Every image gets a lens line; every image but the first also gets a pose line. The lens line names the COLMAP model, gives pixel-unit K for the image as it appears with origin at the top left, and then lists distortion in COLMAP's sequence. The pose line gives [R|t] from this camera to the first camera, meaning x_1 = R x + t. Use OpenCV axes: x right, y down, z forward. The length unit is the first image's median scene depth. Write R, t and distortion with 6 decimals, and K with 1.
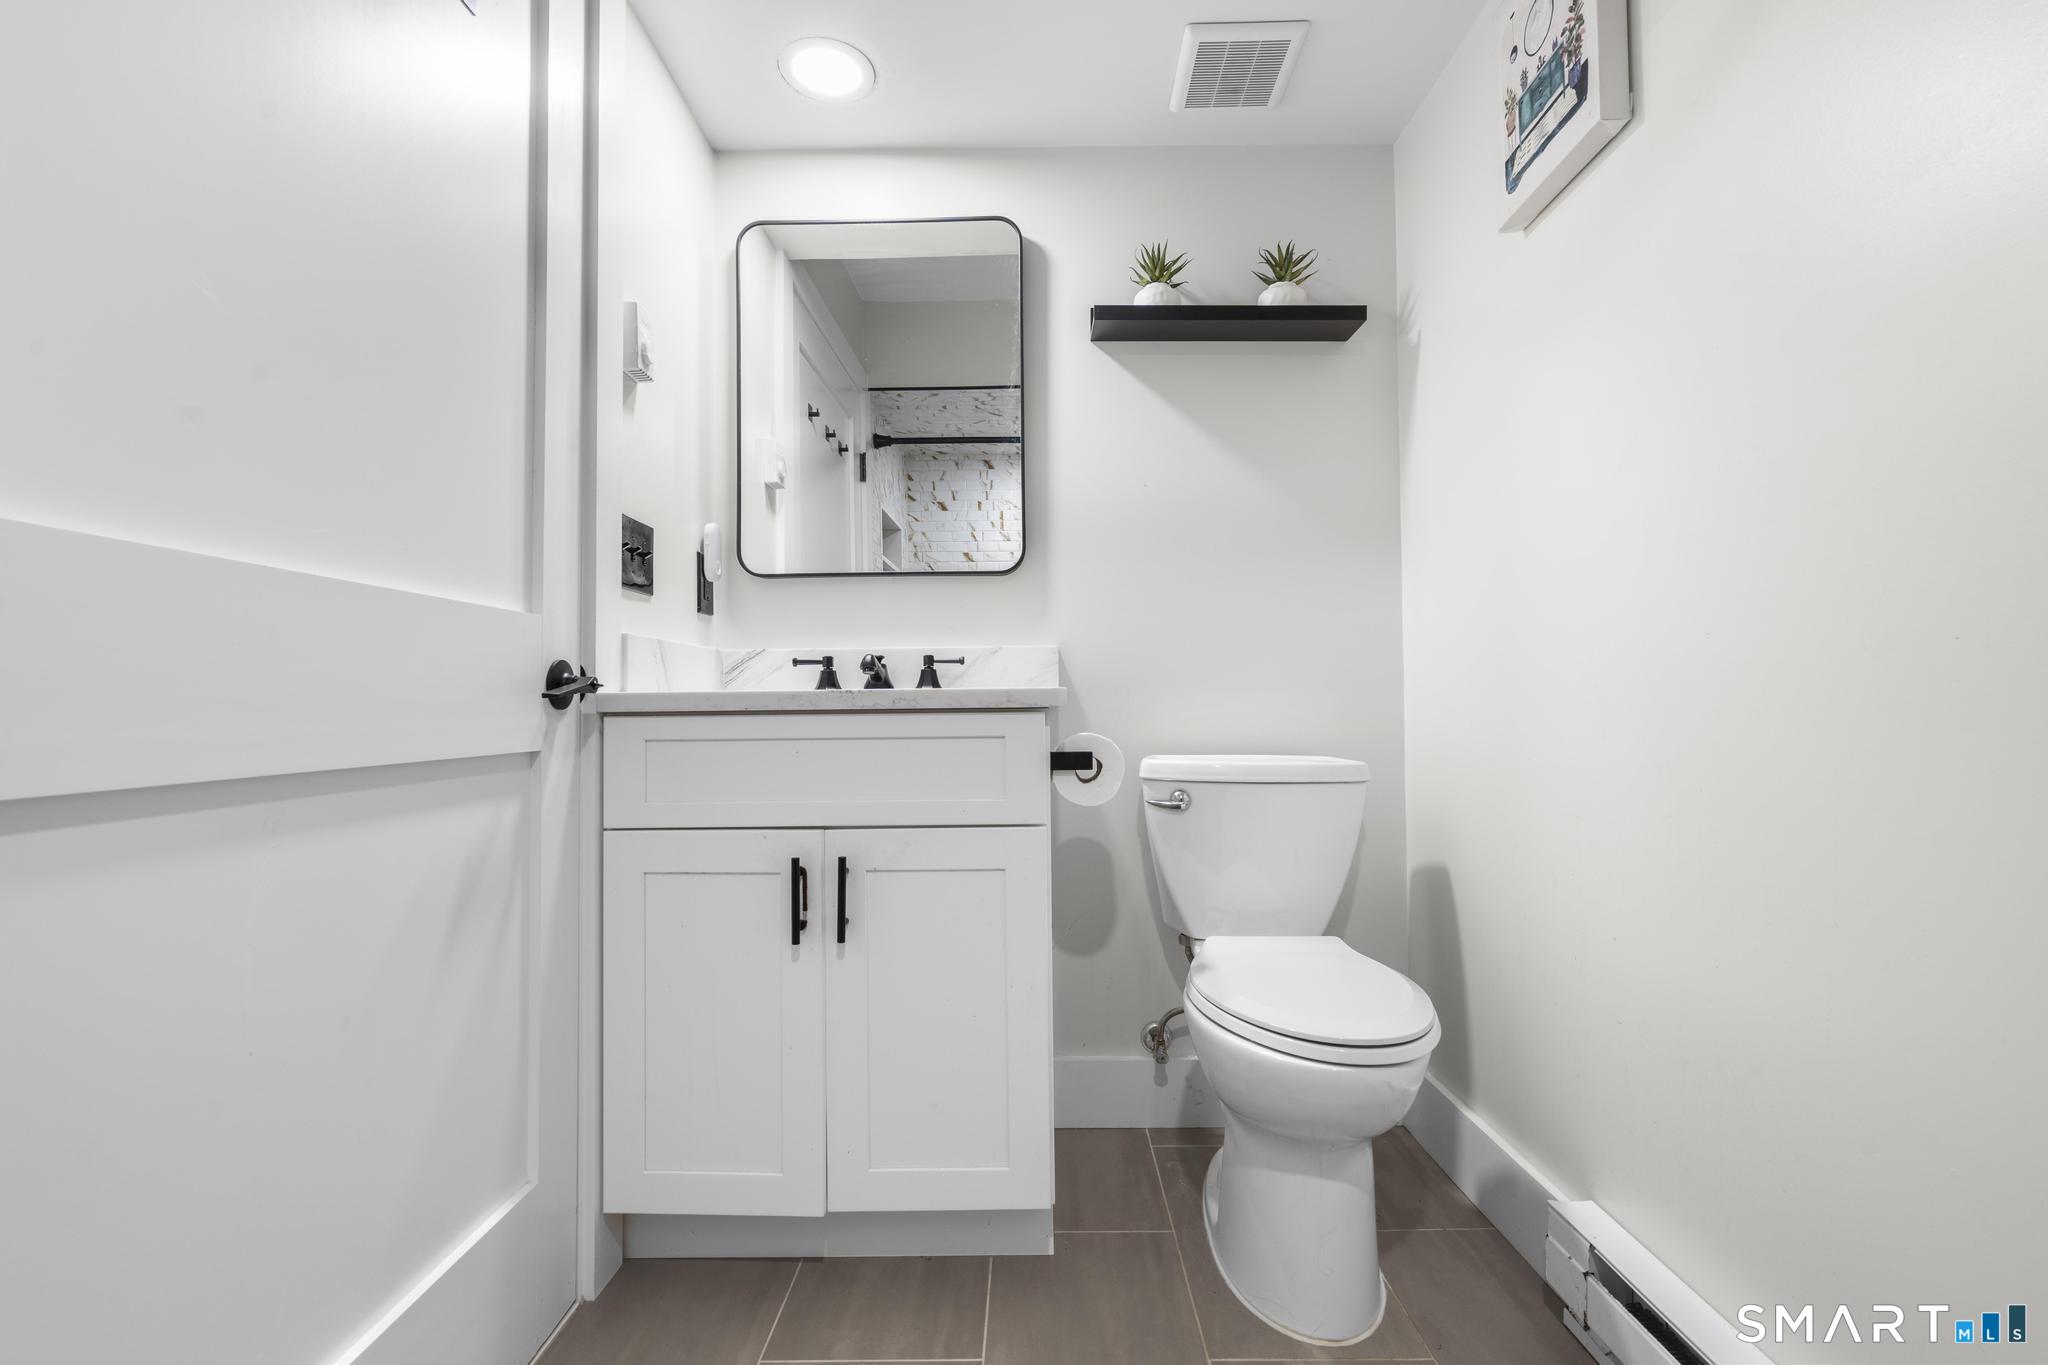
lens RADIAL K [[923.6, 0, 1039.6], [0, 923.6, 685.1], [0, 0, 1]] dist [-0.004369, 0.002627]
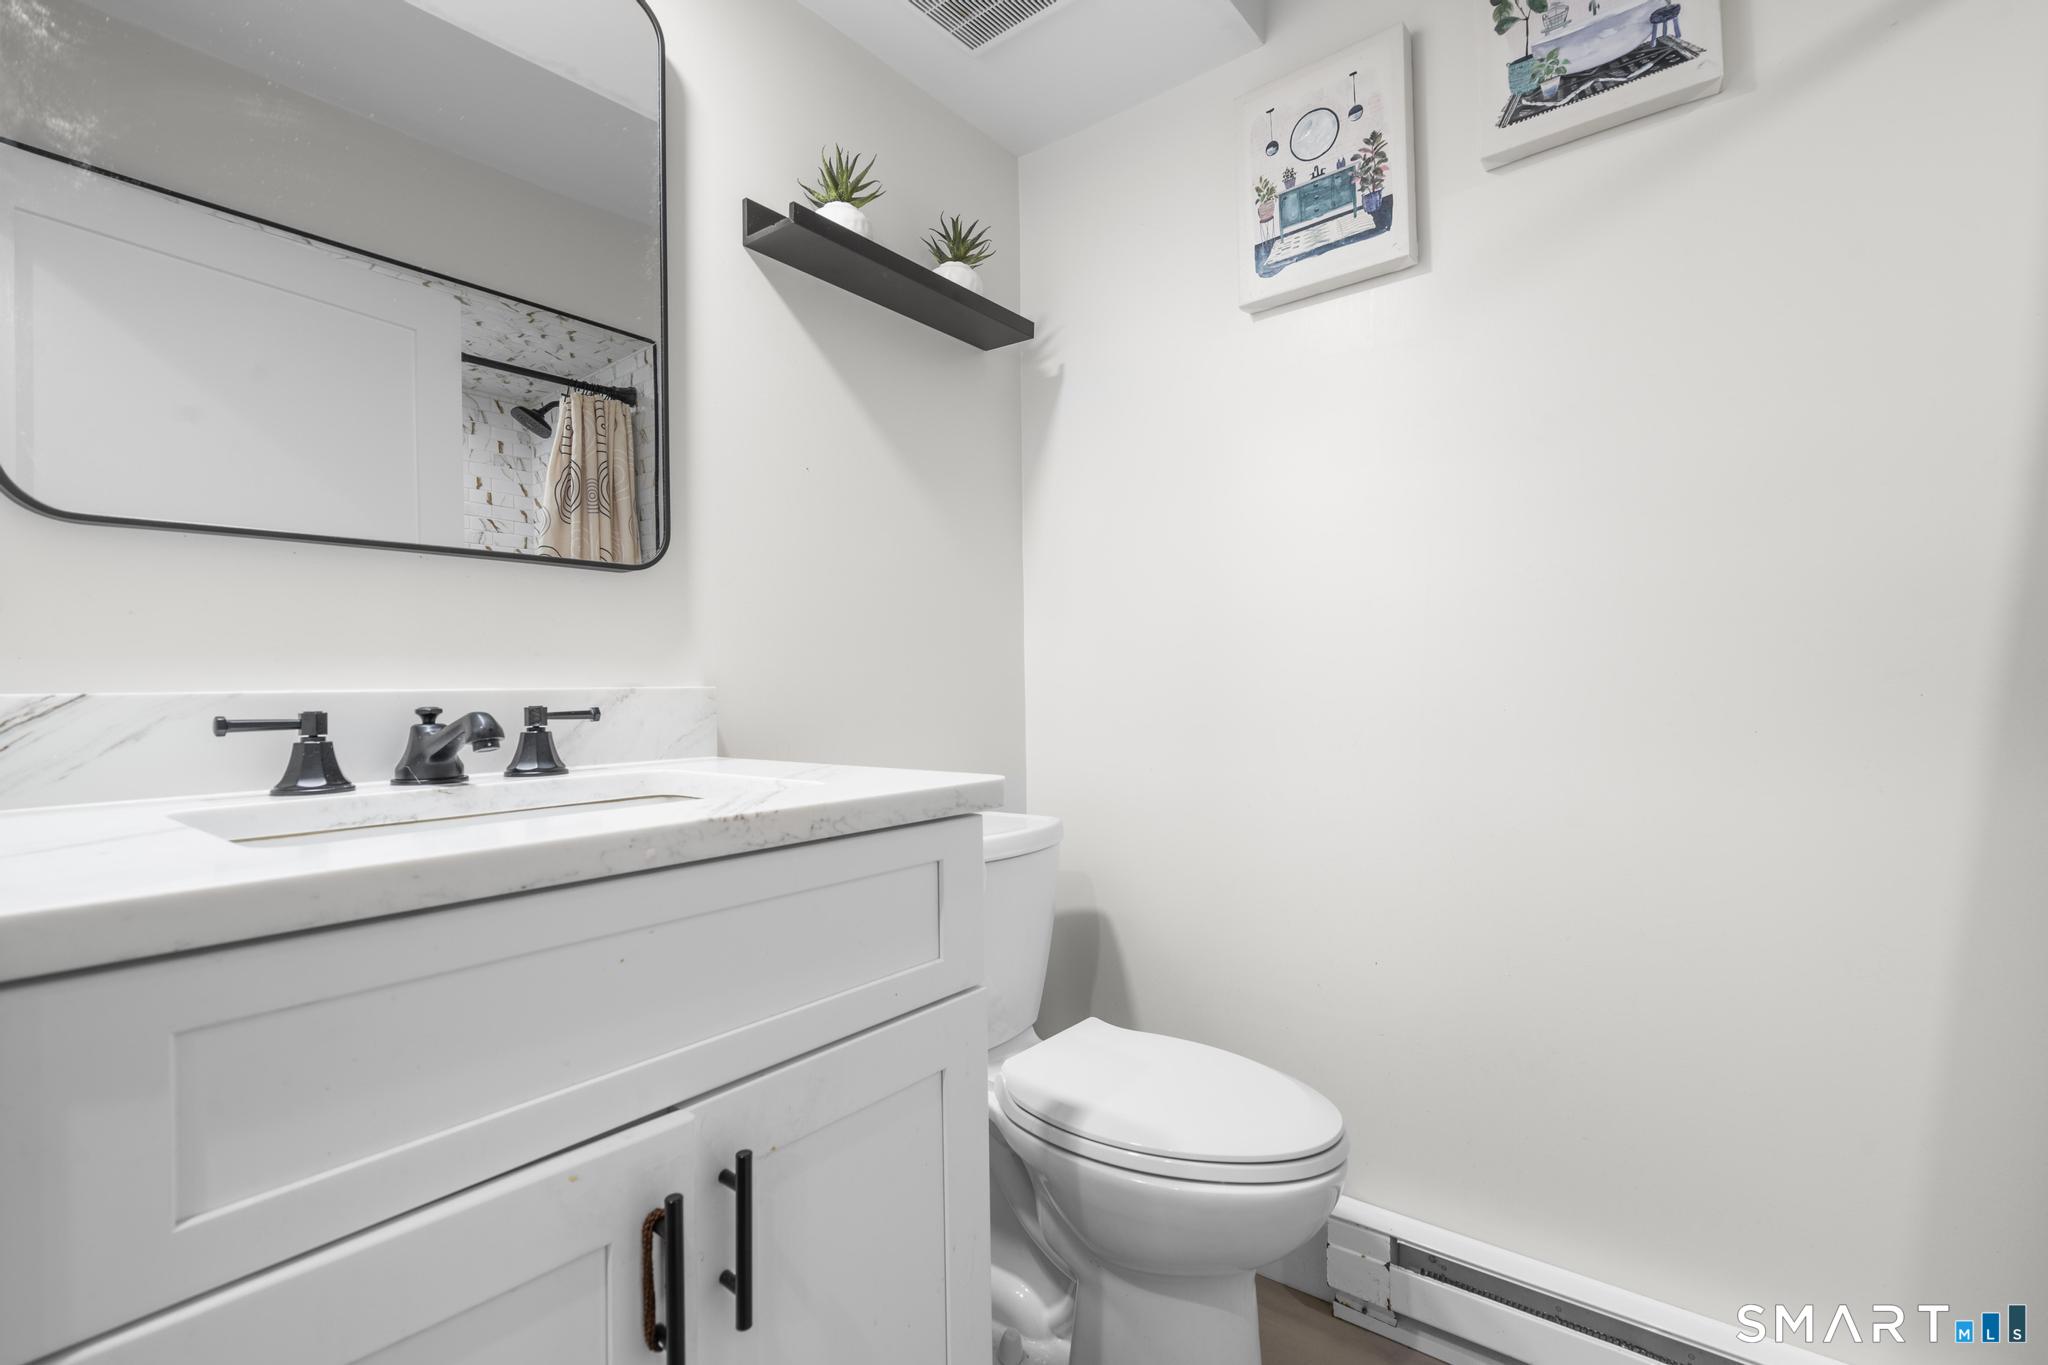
lens RADIAL K [[923.6, 0, 1026.8], [0, 923.6, 683.6], [0, 0, 1]] dist [-0.004369, 0.002627]
pose [[0.622348, 0.002202, 0.782738, -0.373848], [-0.012367, 0.999899, 0.007020, -0.053732], [-0.782643, -0.014049, 0.622312, 0.418387]]
